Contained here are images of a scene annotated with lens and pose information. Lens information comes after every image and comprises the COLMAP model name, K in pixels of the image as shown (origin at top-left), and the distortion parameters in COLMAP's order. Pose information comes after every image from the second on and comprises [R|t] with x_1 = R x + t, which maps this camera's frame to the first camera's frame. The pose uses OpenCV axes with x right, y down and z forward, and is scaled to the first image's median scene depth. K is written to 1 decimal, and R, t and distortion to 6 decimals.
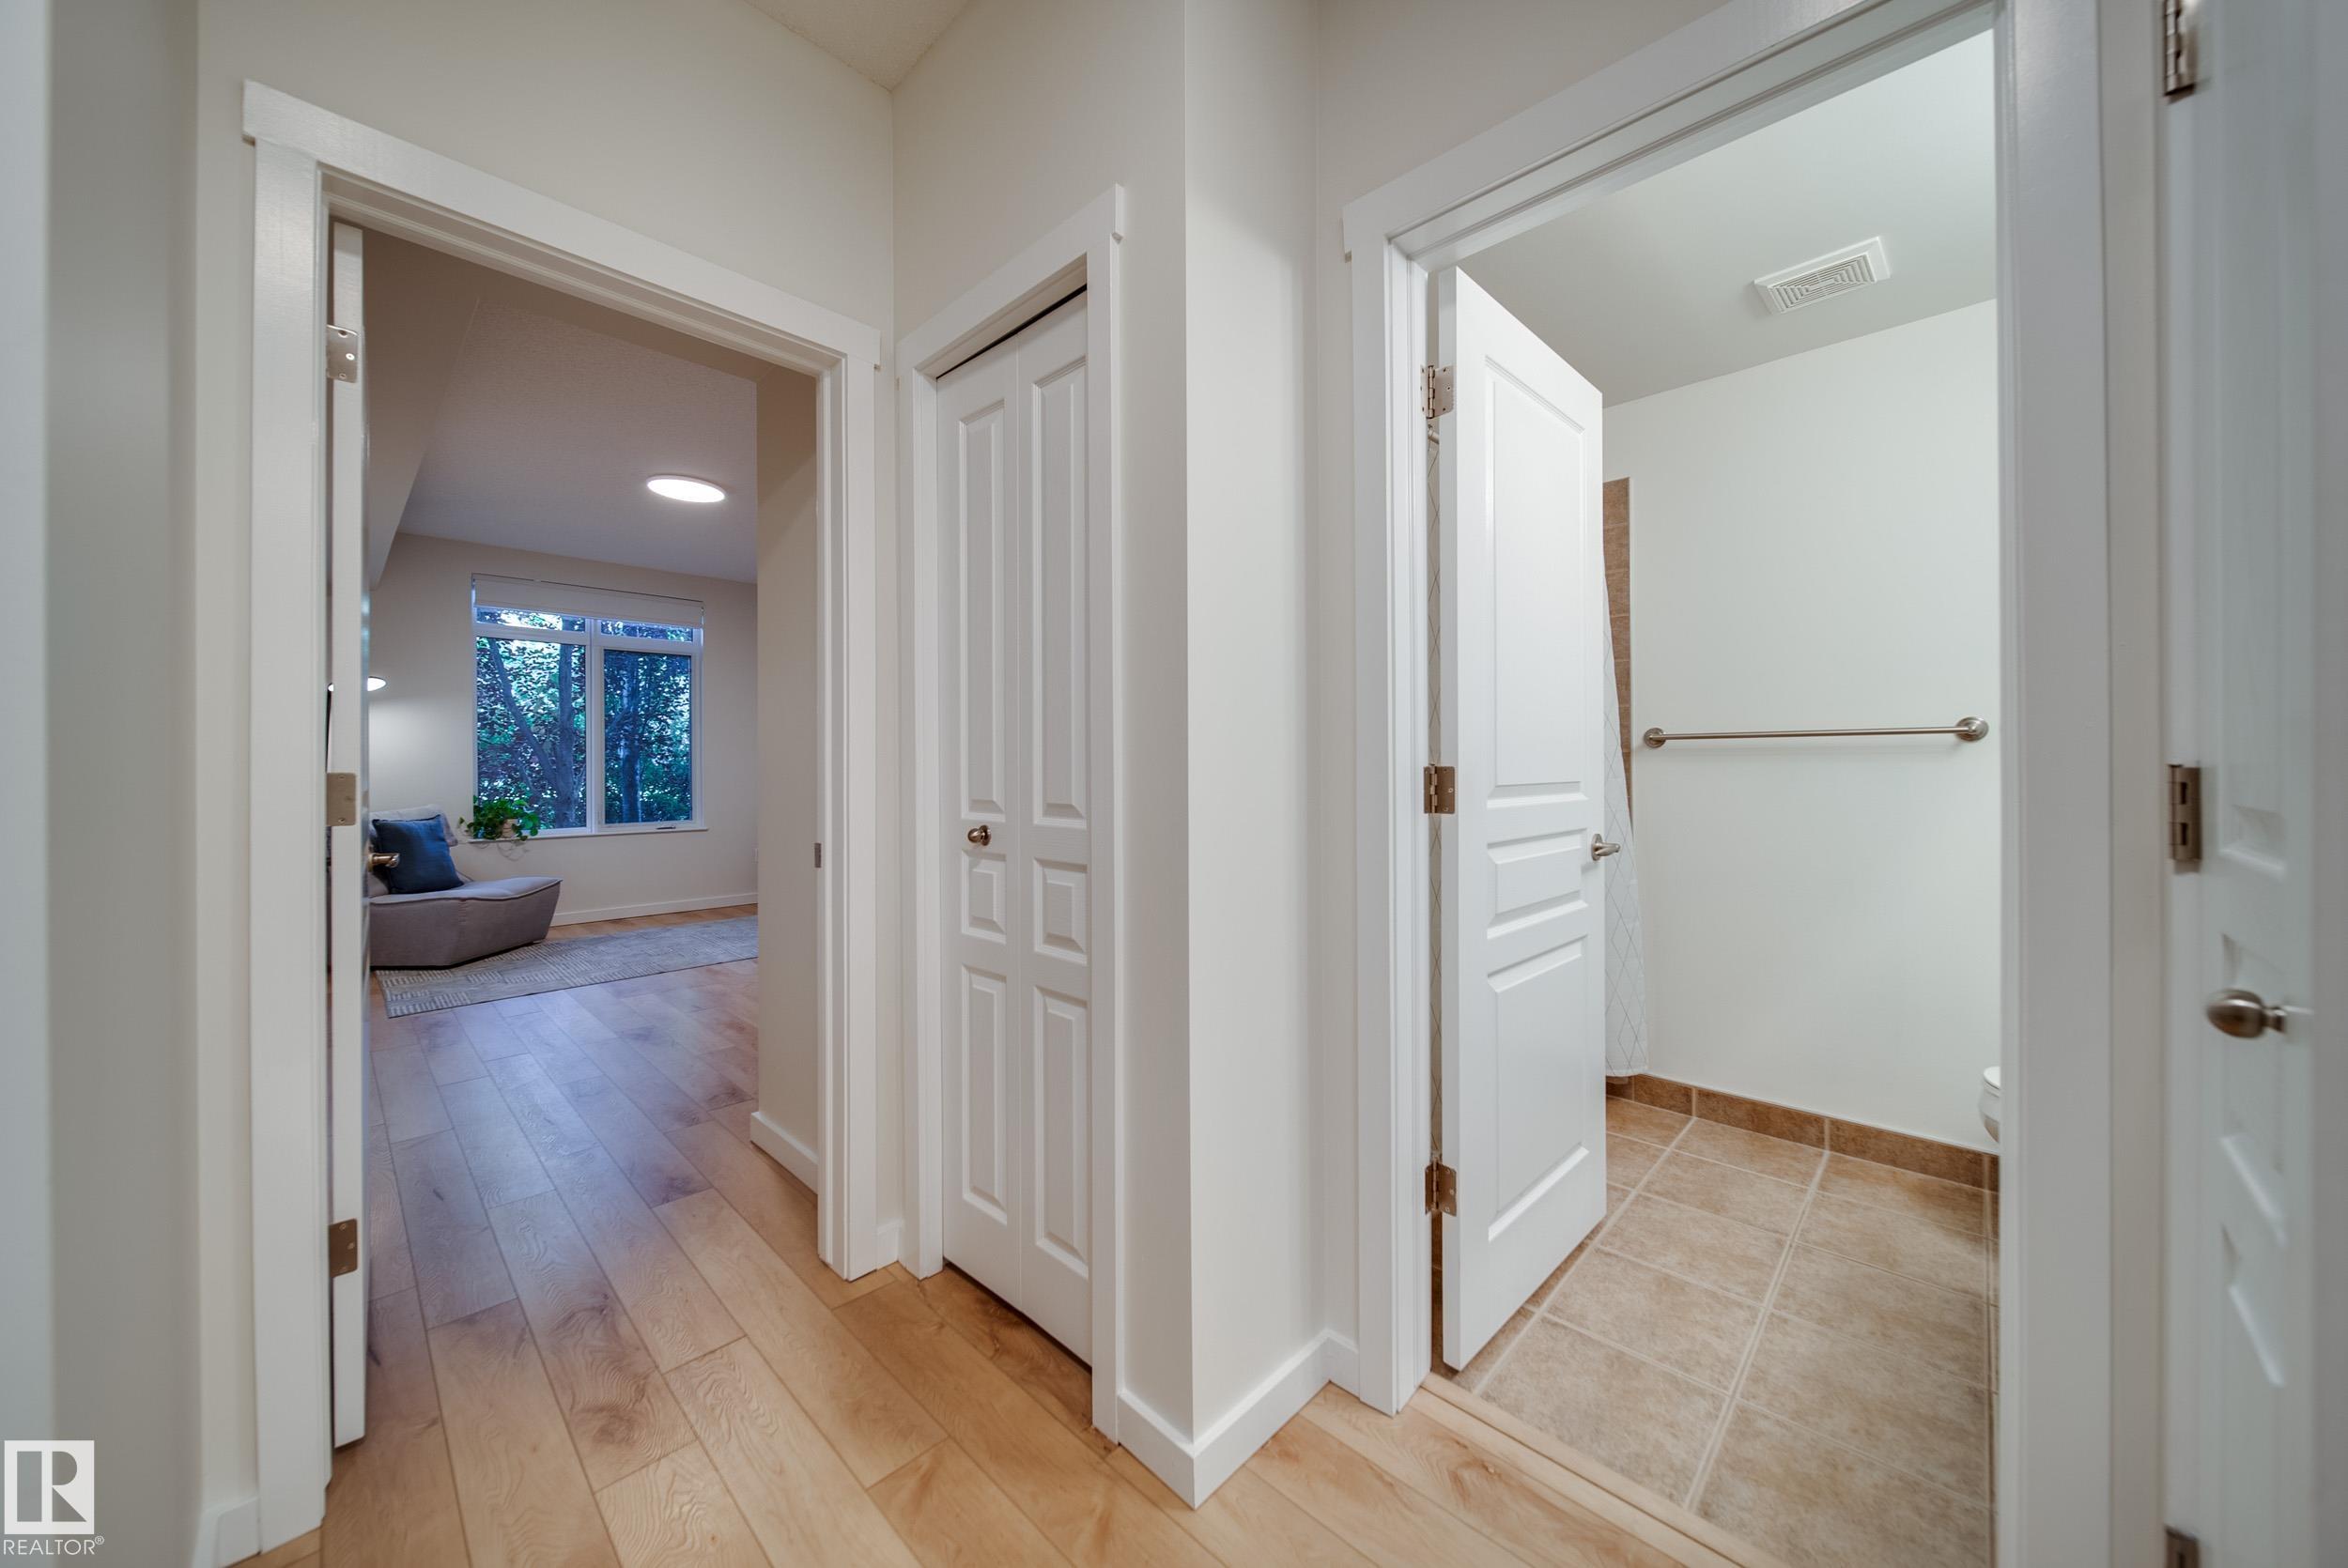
lens RADIAL K [[833.3, 0, 1174.6], [0, 833.3, 764.1], [0, 0, 1]] dist [-0.001217, -0.000063]
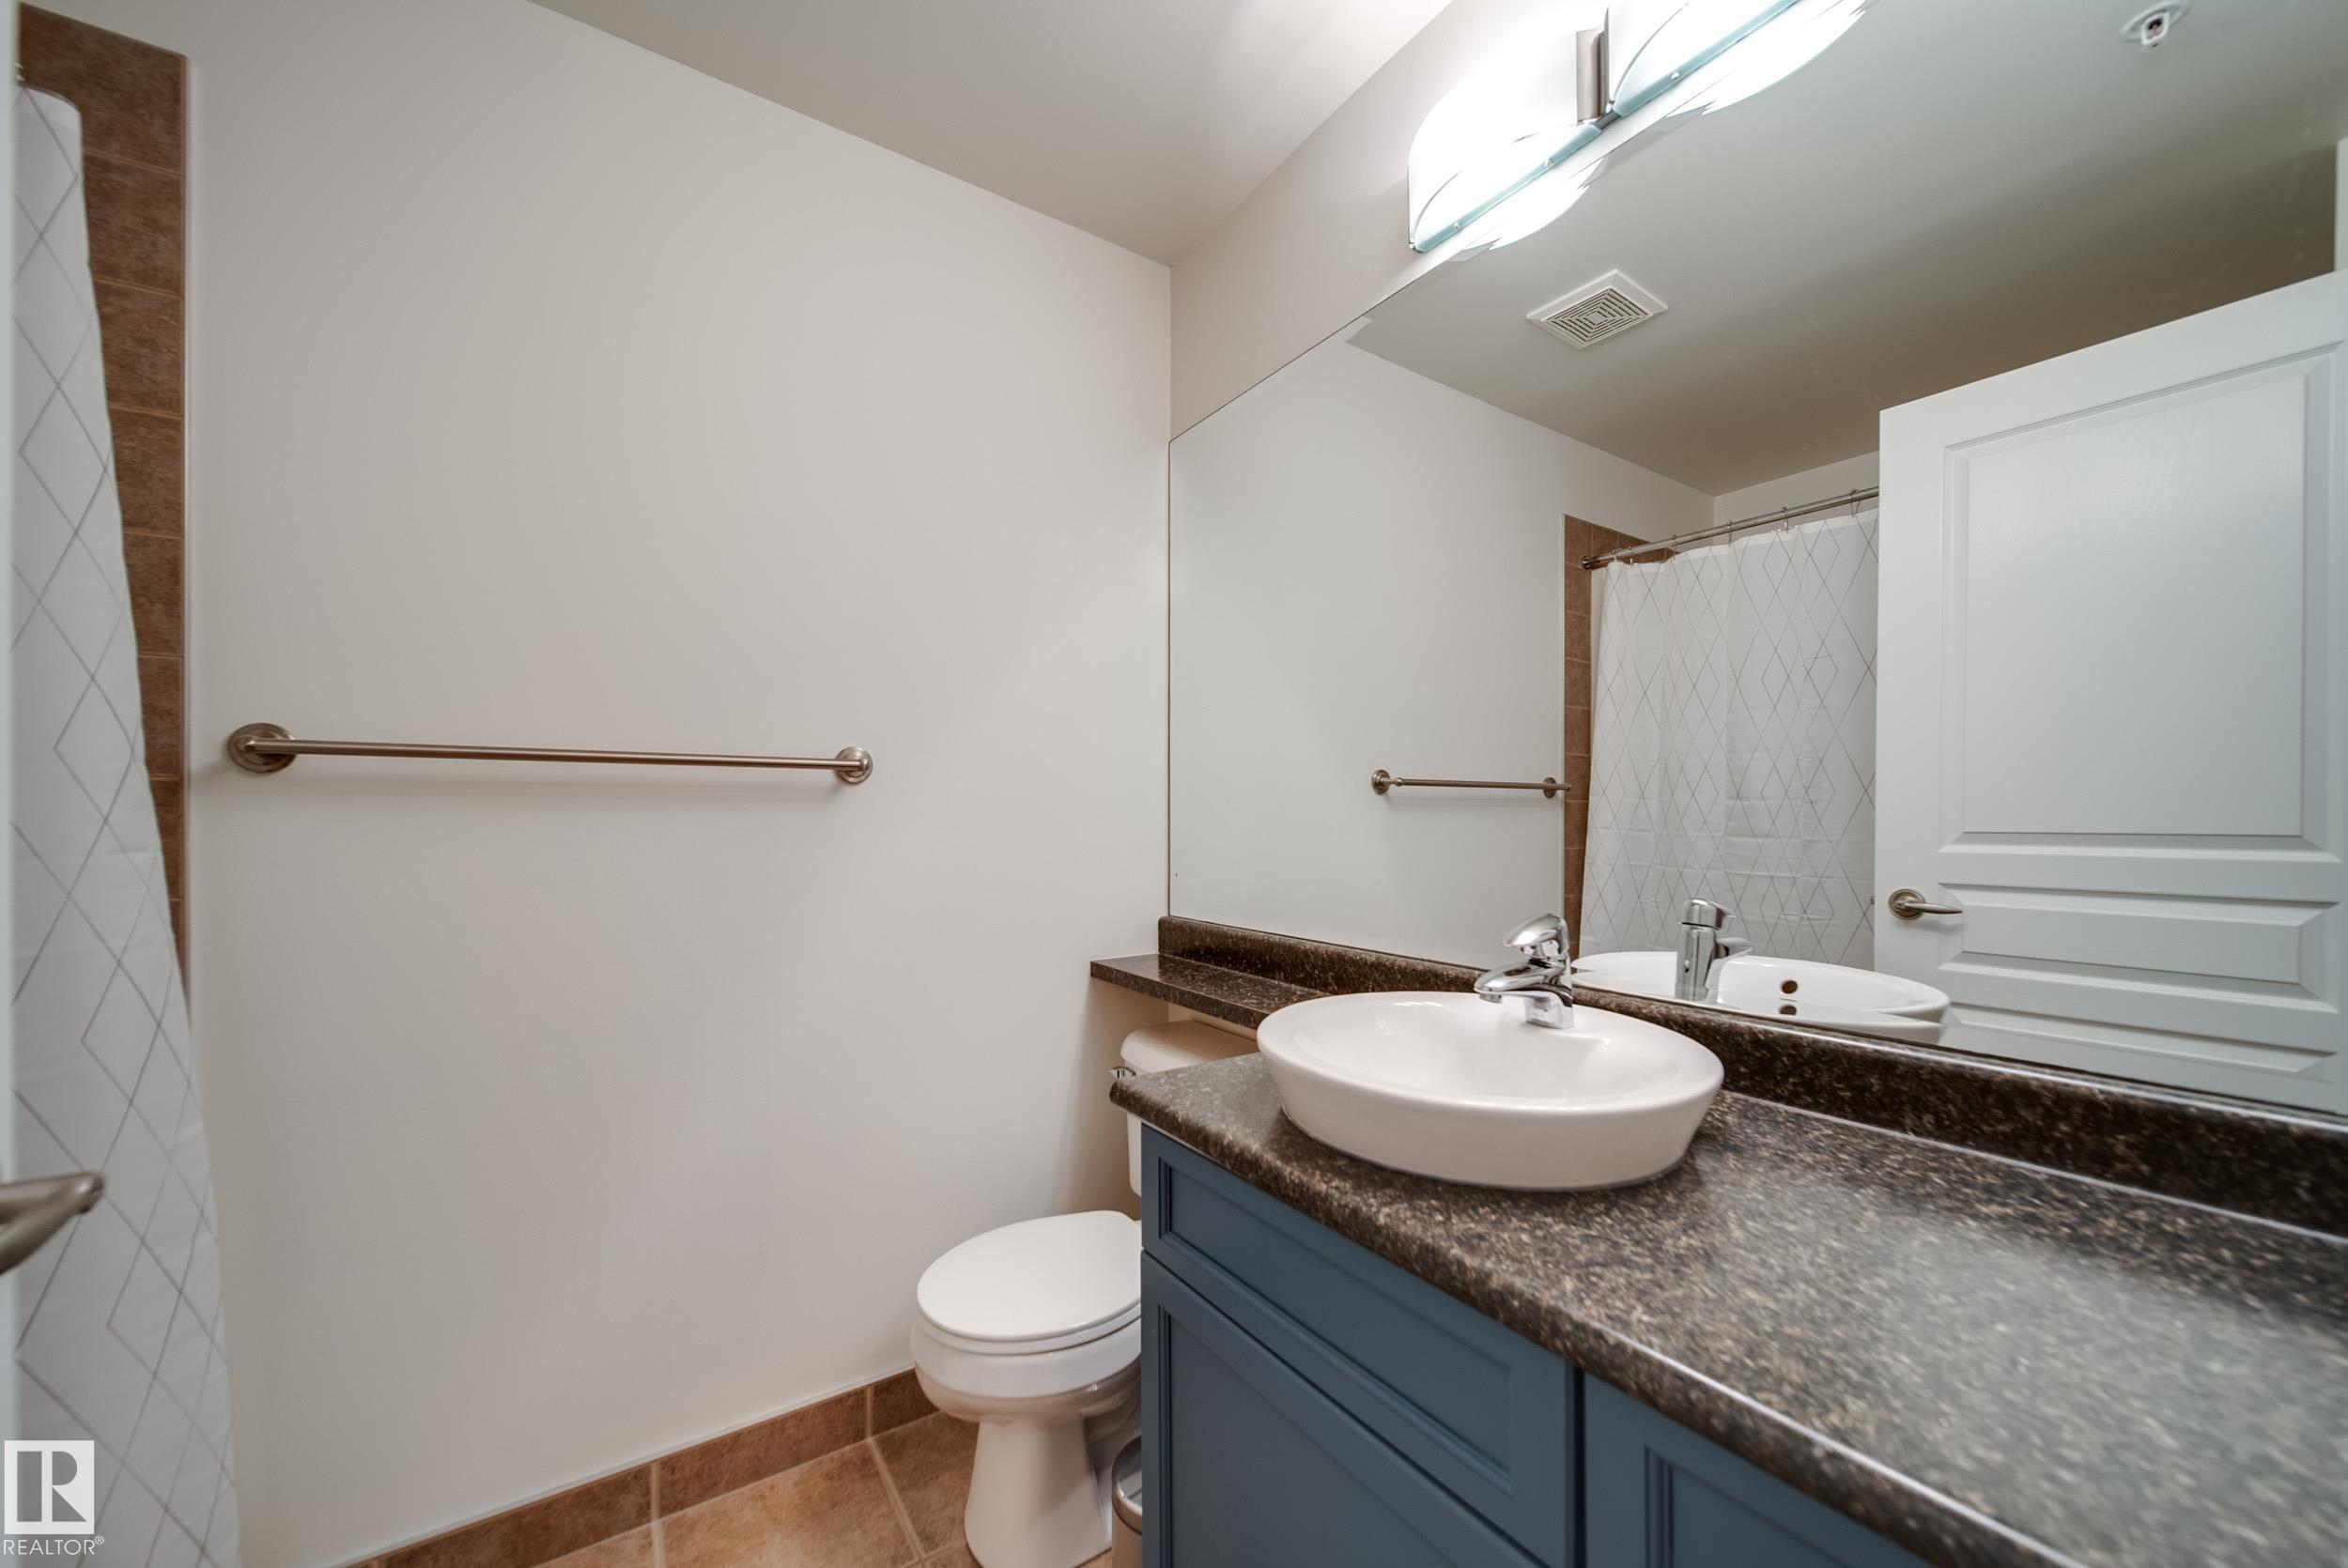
lens RADIAL K [[871.5, 0, 1176.6], [0, 871.5, 813.8], [0, 0, 1]] dist [-0.004058, -0.000285]
pose [[0.210786, 0.002653, 0.977529, 0.287633], [-0.005613, 0.999983, -0.001504, -0.002052], [-0.977516, -0.005170, 0.210797, 0.529989]]
